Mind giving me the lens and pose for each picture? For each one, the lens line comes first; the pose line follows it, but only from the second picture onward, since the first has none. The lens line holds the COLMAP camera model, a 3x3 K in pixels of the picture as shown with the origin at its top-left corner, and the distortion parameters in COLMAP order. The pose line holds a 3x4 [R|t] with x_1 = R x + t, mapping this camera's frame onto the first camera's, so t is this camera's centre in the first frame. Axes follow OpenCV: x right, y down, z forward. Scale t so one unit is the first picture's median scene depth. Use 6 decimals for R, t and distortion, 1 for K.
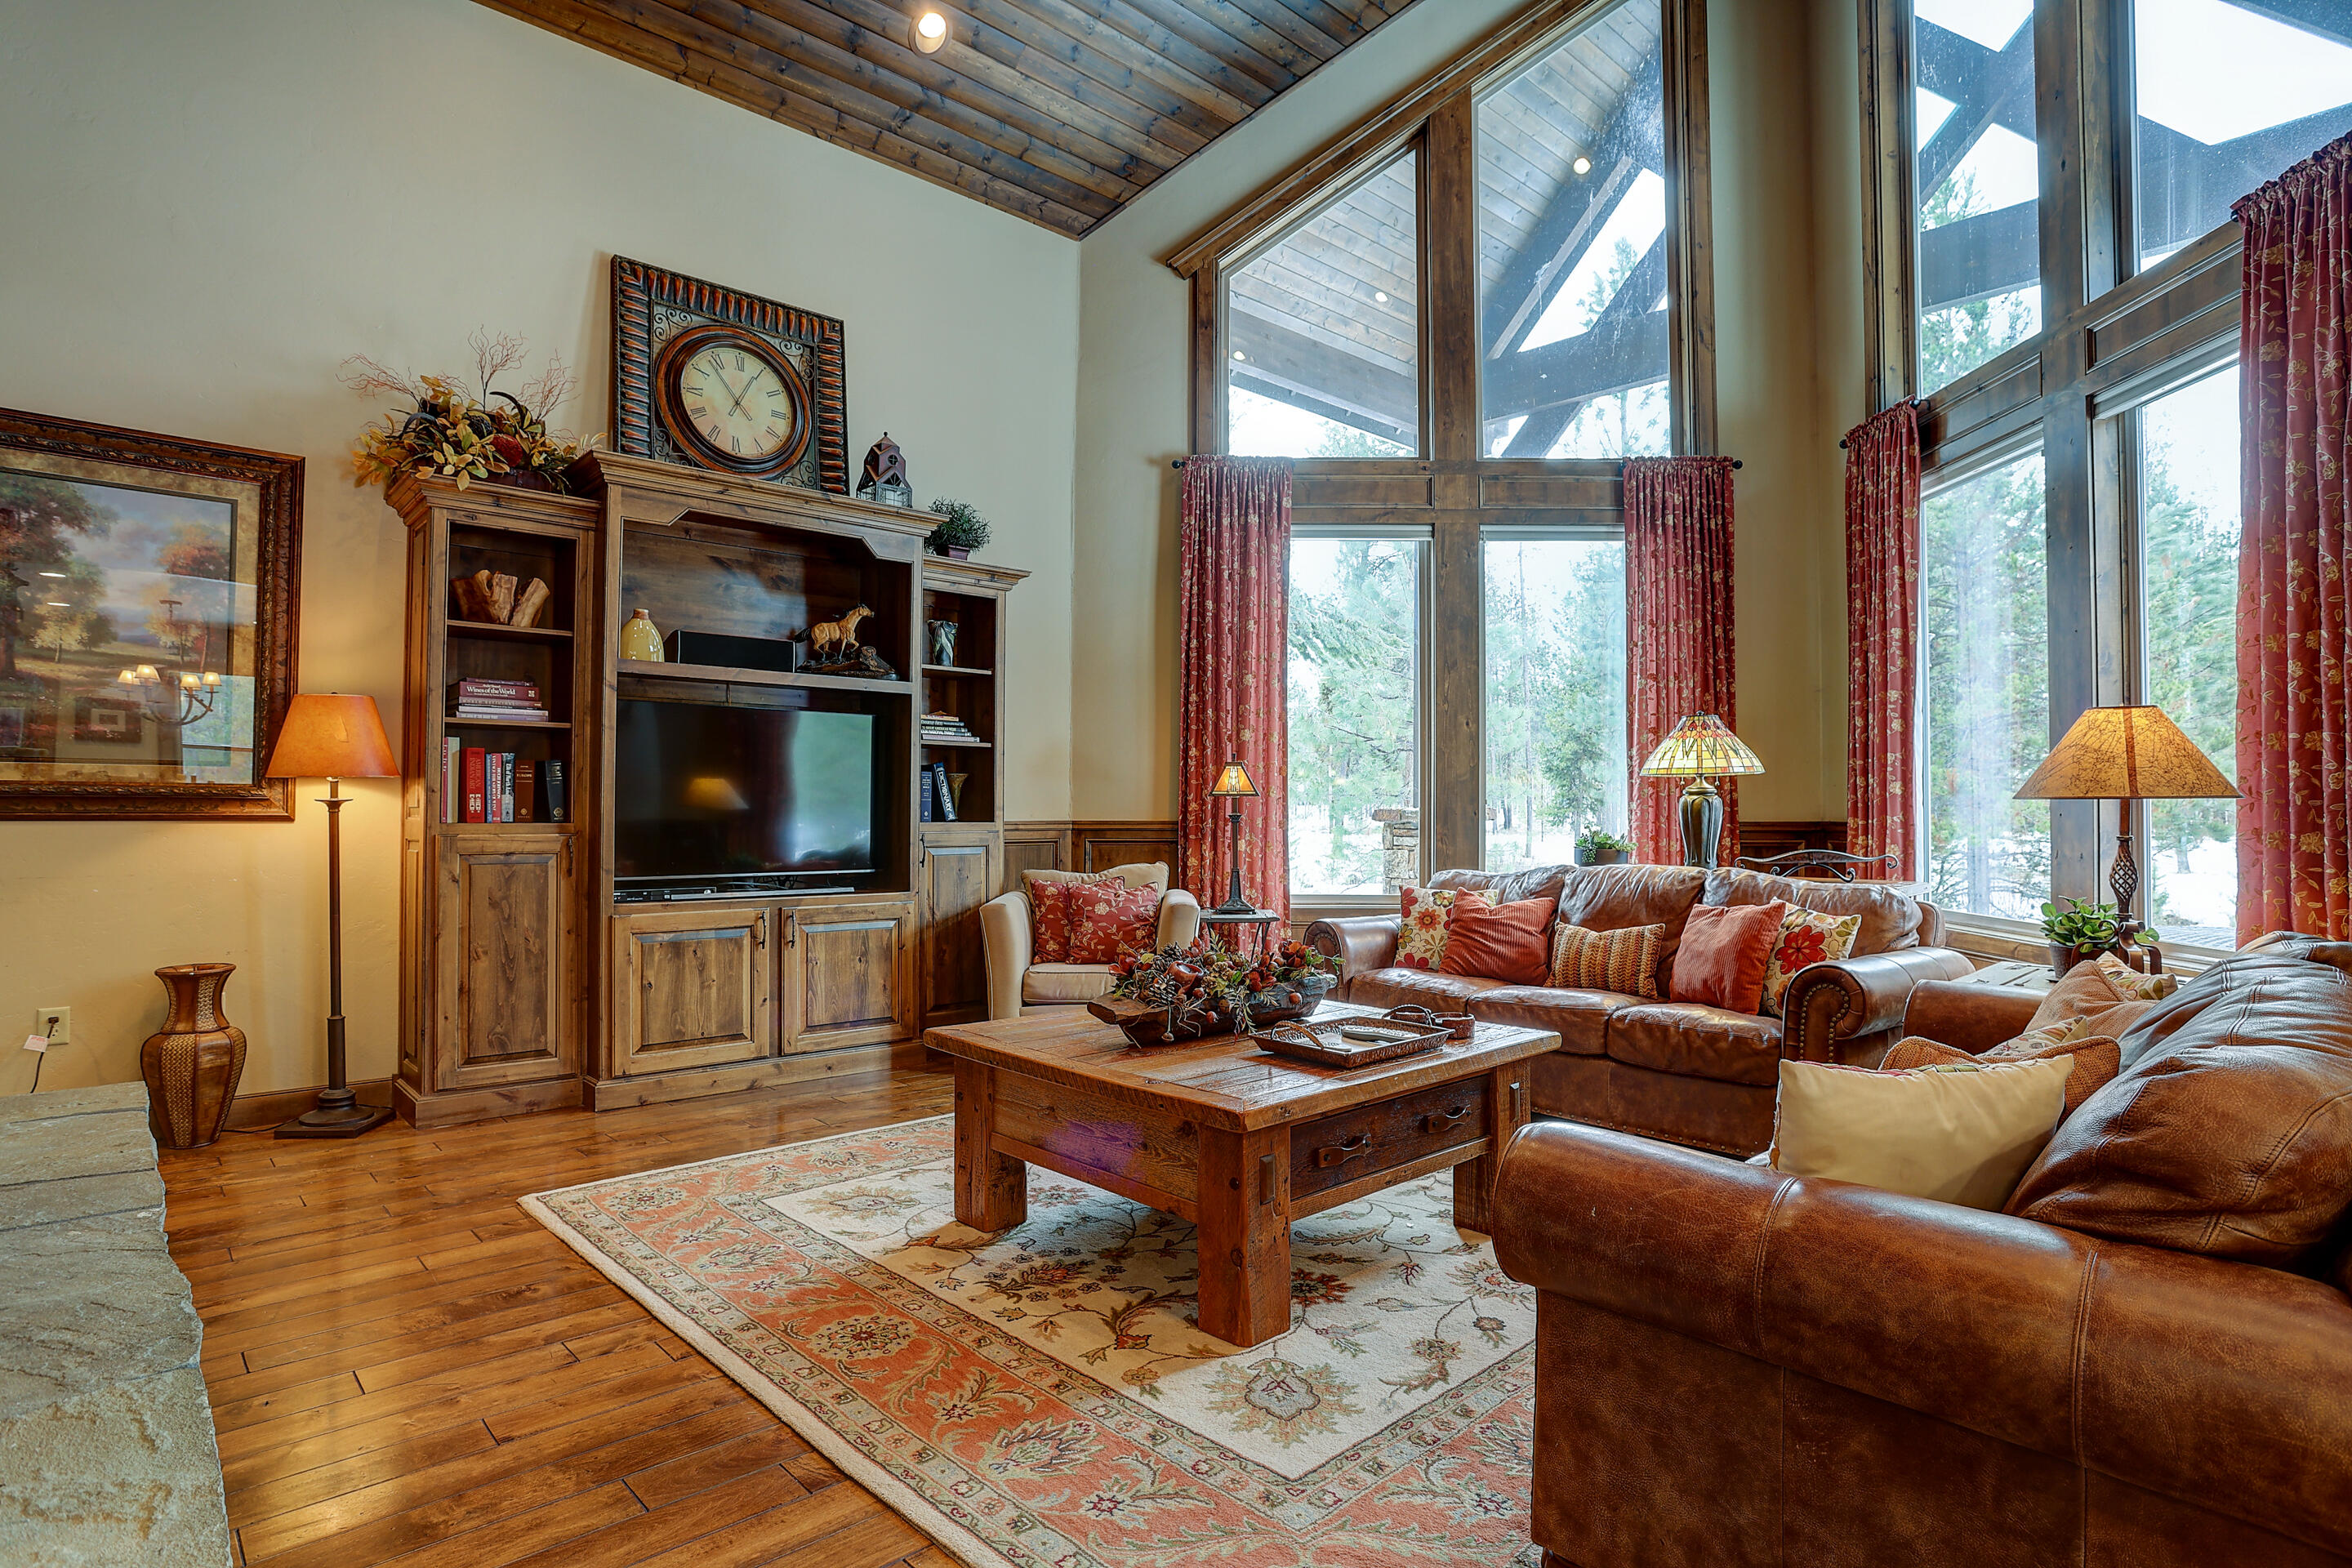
lens RADIAL K [[1154.0, 0, 1168.5], [0, 1154.0, 792.4], [0, 0, 1]] dist [-0.057335, 0.014958]
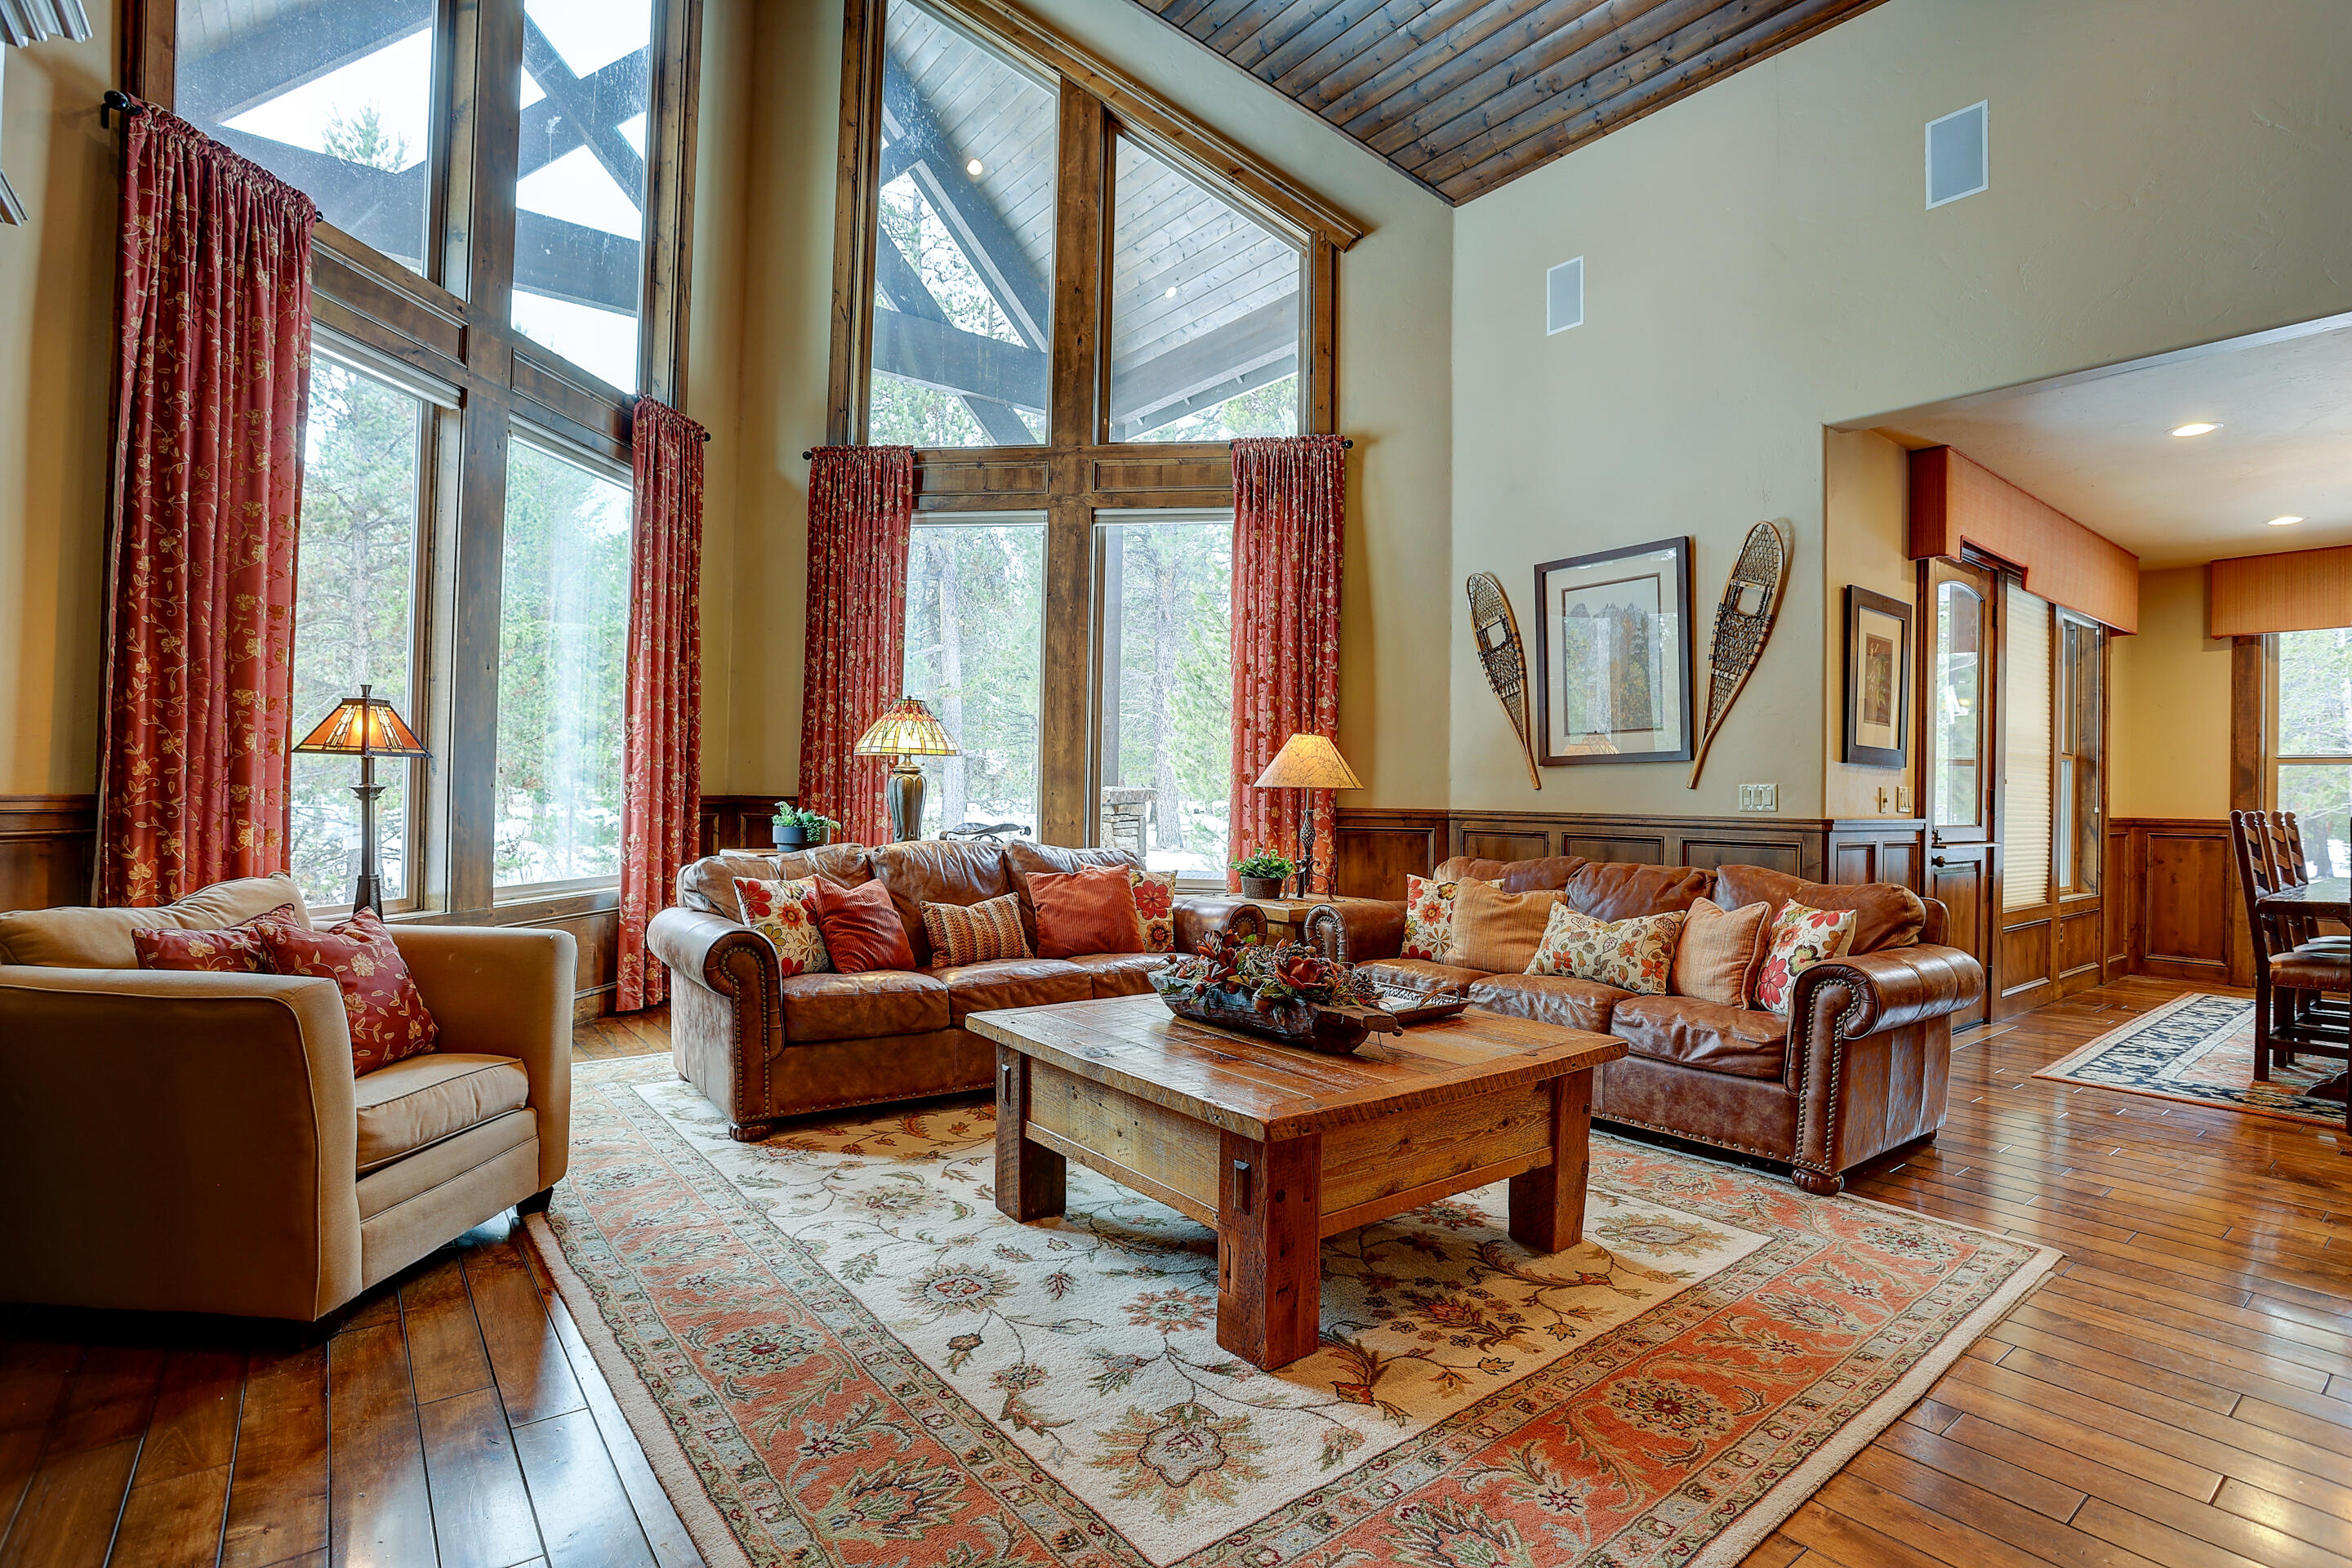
lens RADIAL K [[1141.0, 0, 1145.8], [0, 1141.0, 794.9], [0, 0, 1]] dist [-0.058944, 0.015249]
pose [[0.117778, -0.001462, 0.993039, -0.946253], [-0.032822, 0.999447, 0.005365, 0.014644], [-0.992497, -0.033225, 0.117664, 1.069924]]
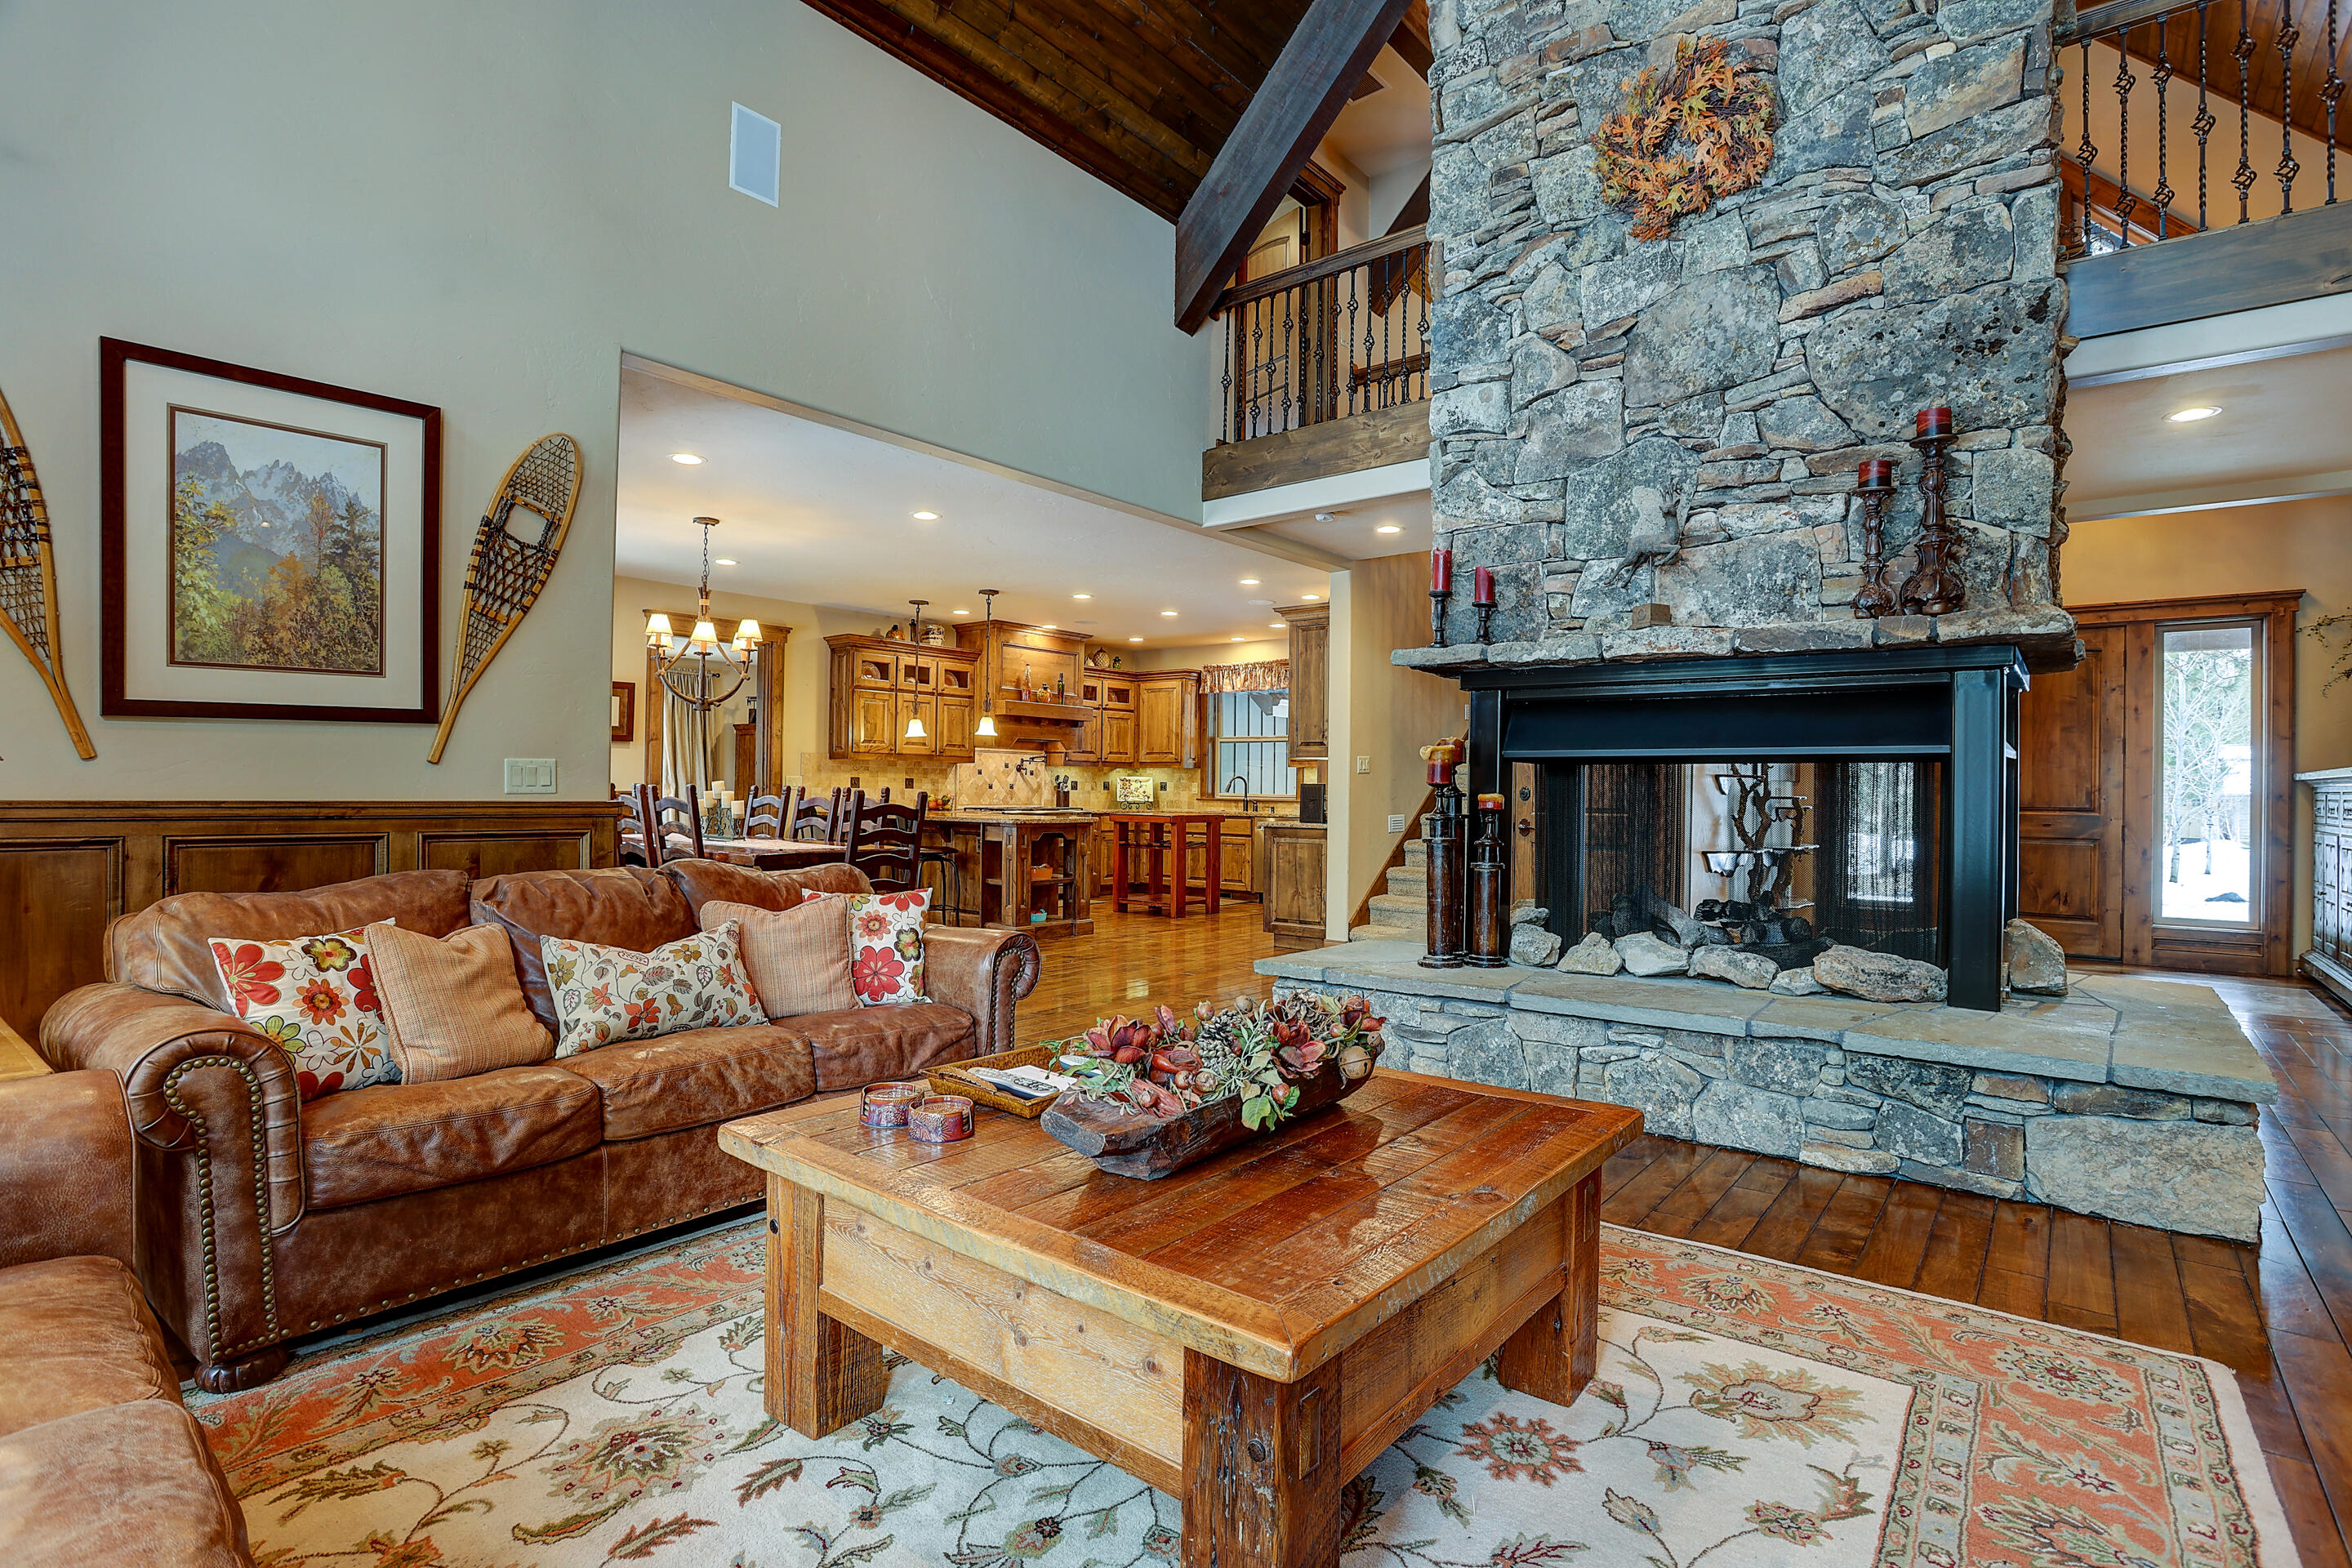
lens RADIAL K [[1141.0, 0, 1197.7], [0, 1141.0, 790.1], [0, 0, 1]] dist [-0.058944, 0.015249]
pose [[-0.987935, -0.015793, -0.154060, 0.180395], [-0.012828, 0.999713, -0.020223, 0.029856], [0.154335, -0.018003, -0.987855, 1.762150]]
